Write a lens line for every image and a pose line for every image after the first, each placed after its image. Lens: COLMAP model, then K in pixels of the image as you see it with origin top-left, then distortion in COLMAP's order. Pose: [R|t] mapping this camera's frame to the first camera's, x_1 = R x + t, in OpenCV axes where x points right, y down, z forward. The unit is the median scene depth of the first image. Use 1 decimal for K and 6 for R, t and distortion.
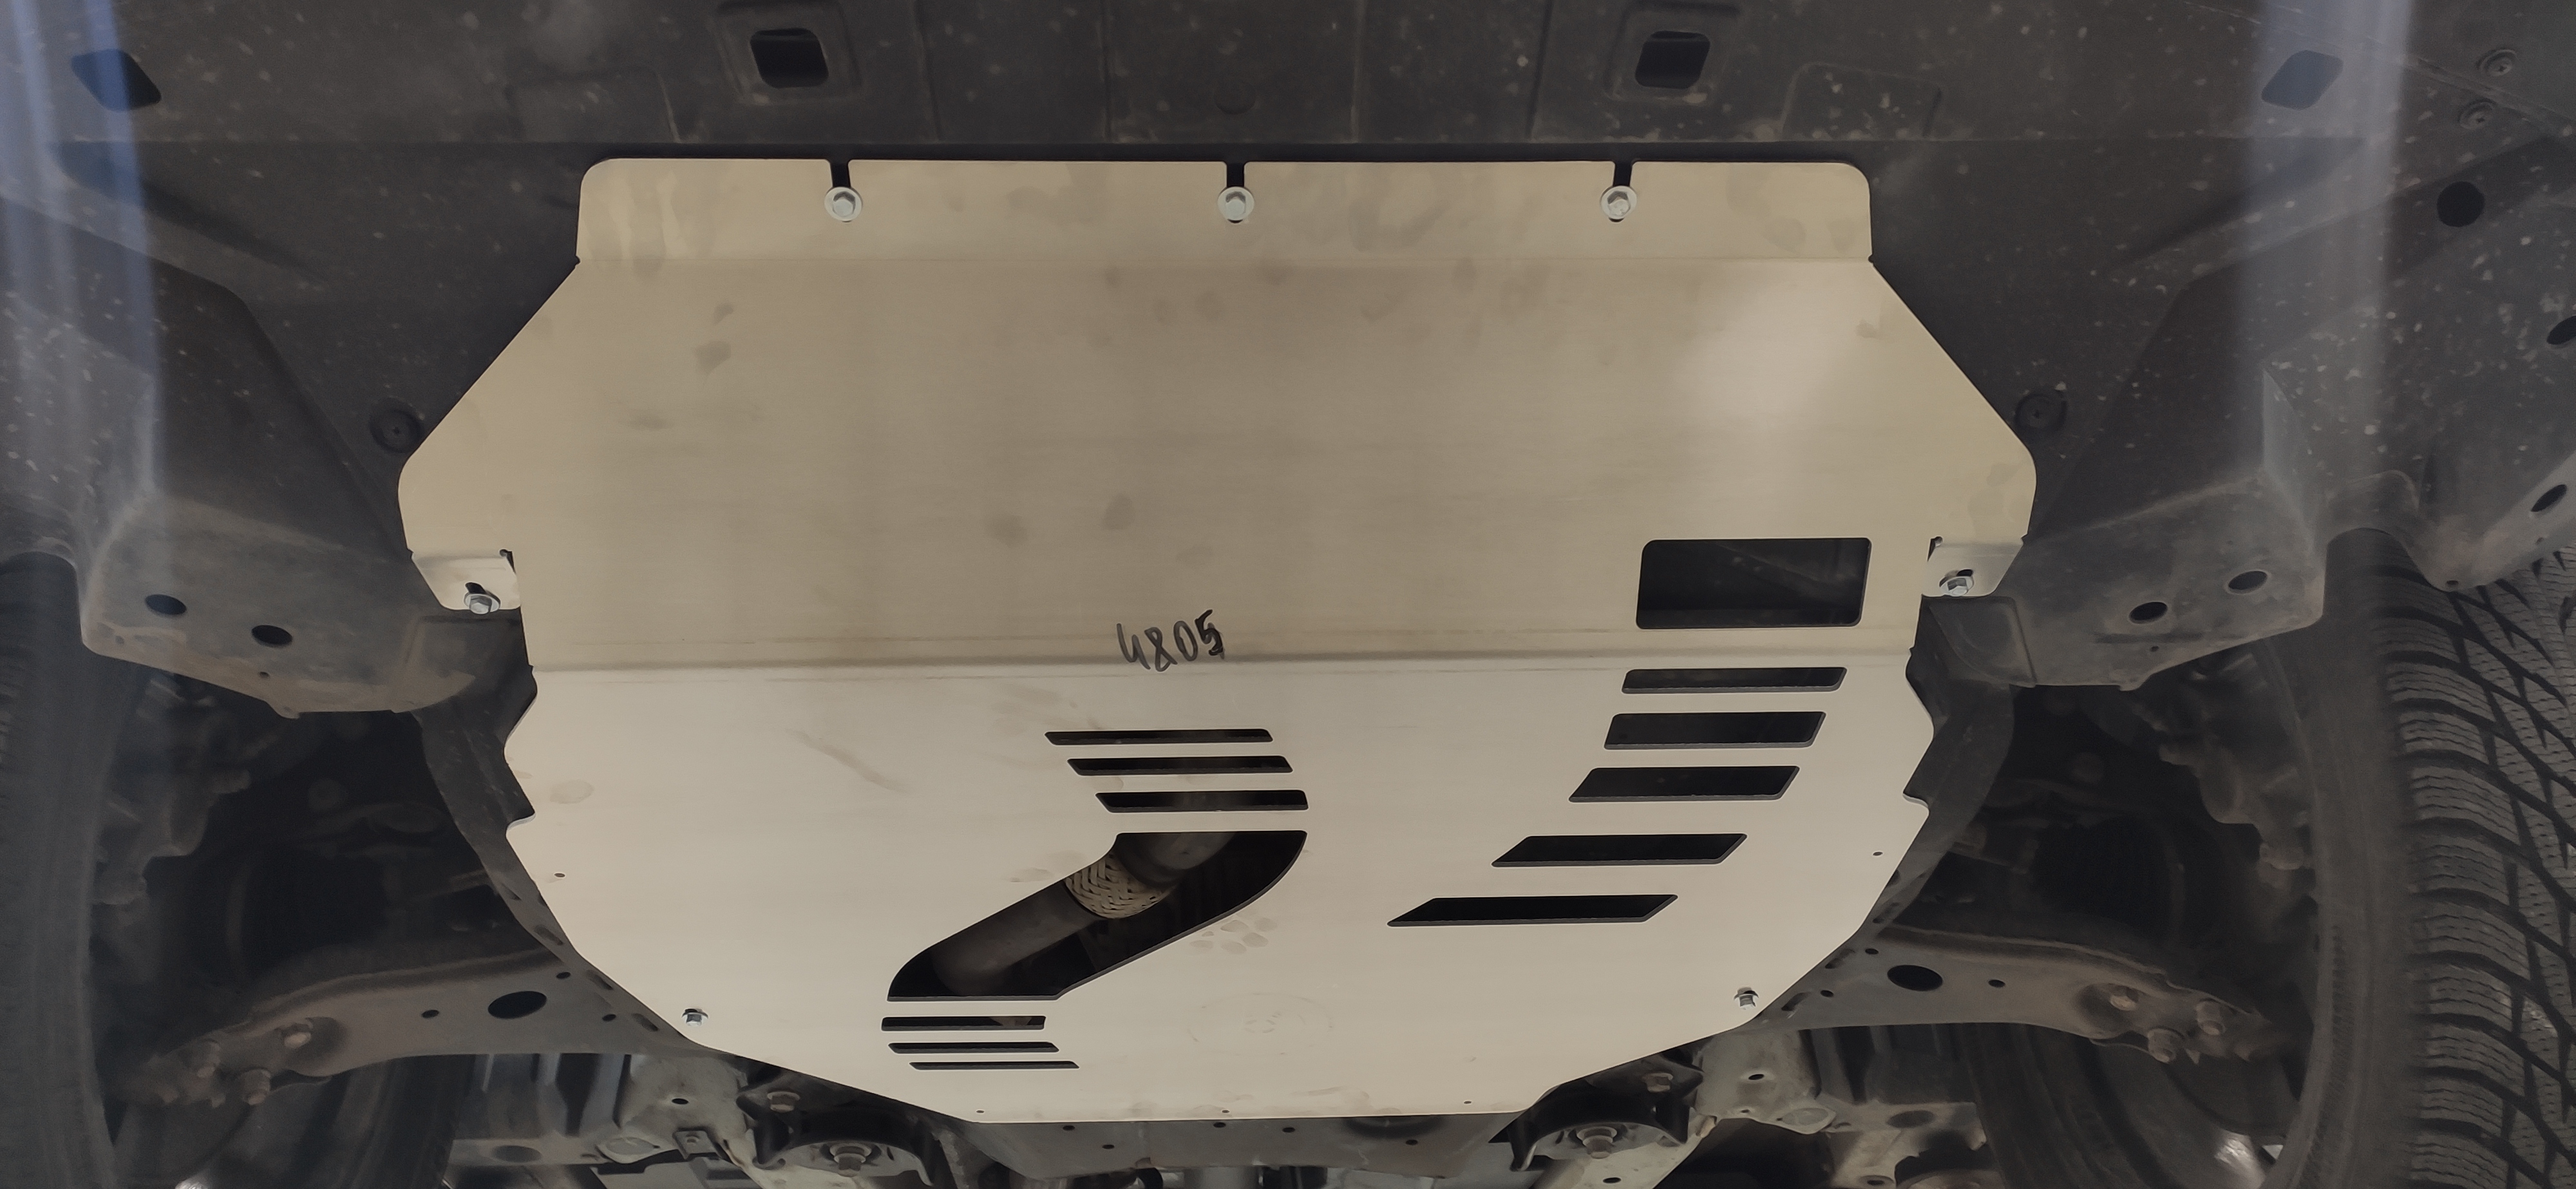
lens RADIAL K [[1936.1, 0, 1288.0], [0, 1936.1, 594.5], [0, 0, 1]] dist [0.099602, -0.162562]
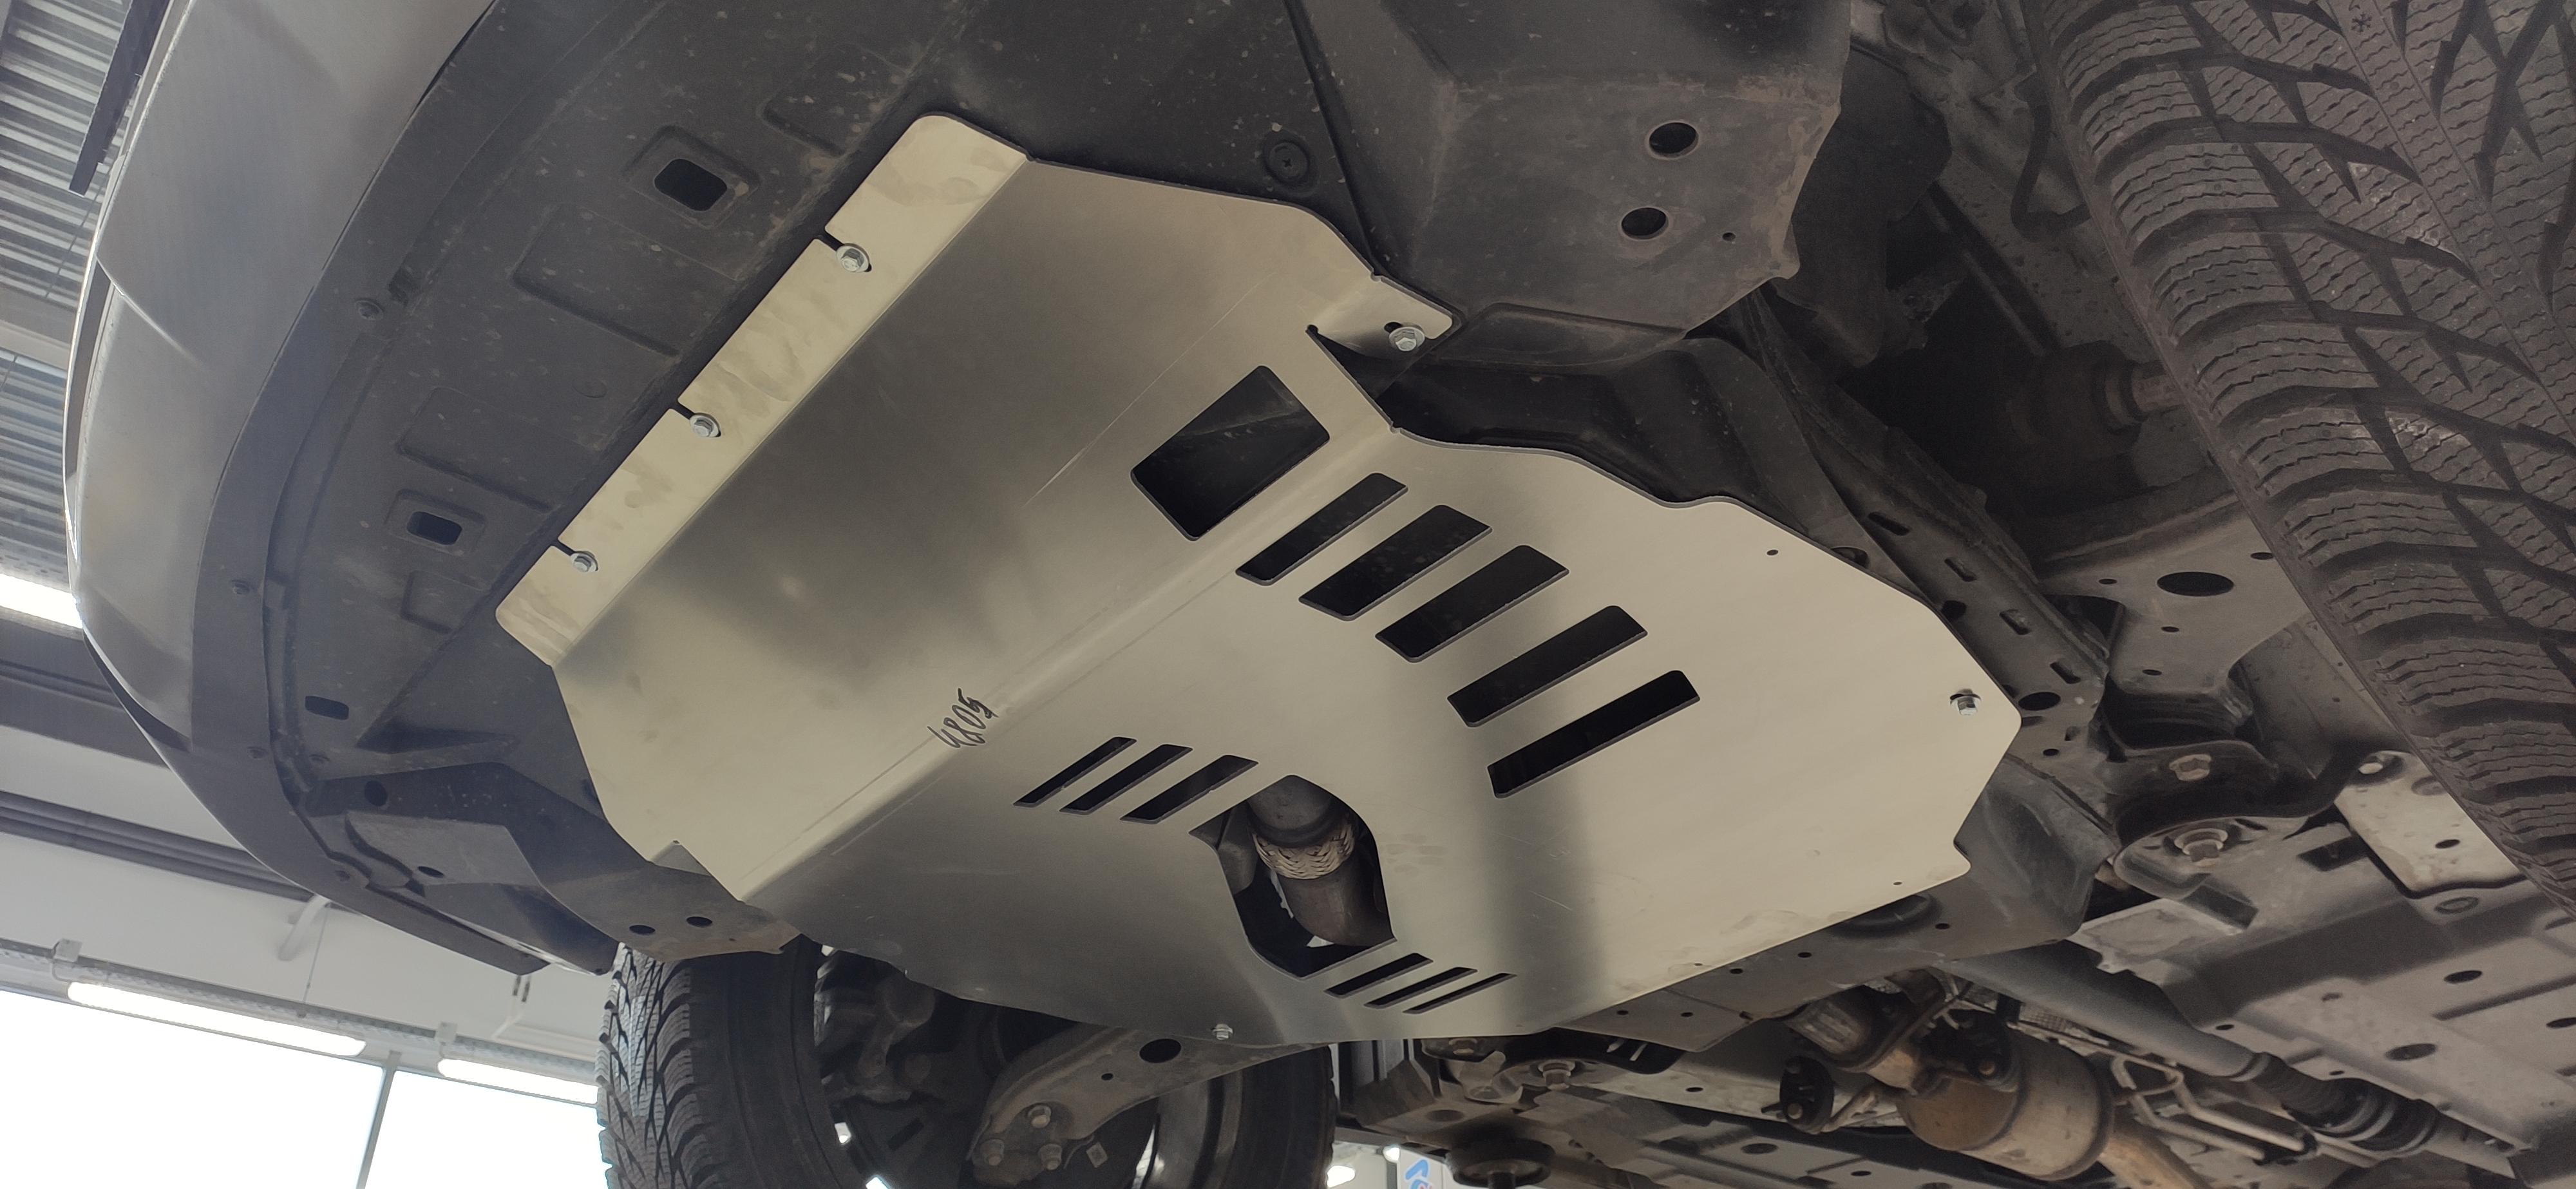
lens RADIAL K [[1936.1, 0, 1288.0], [0, 1936.1, 594.5], [0, 0, 1]] dist [0.099602, -0.162562]
pose [[0.593478, -0.398689, -0.699165, 0.840185], [0.451991, 0.883867, -0.120346, 0.172298], [0.665949, -0.244594, 0.704759, 0.292950]]
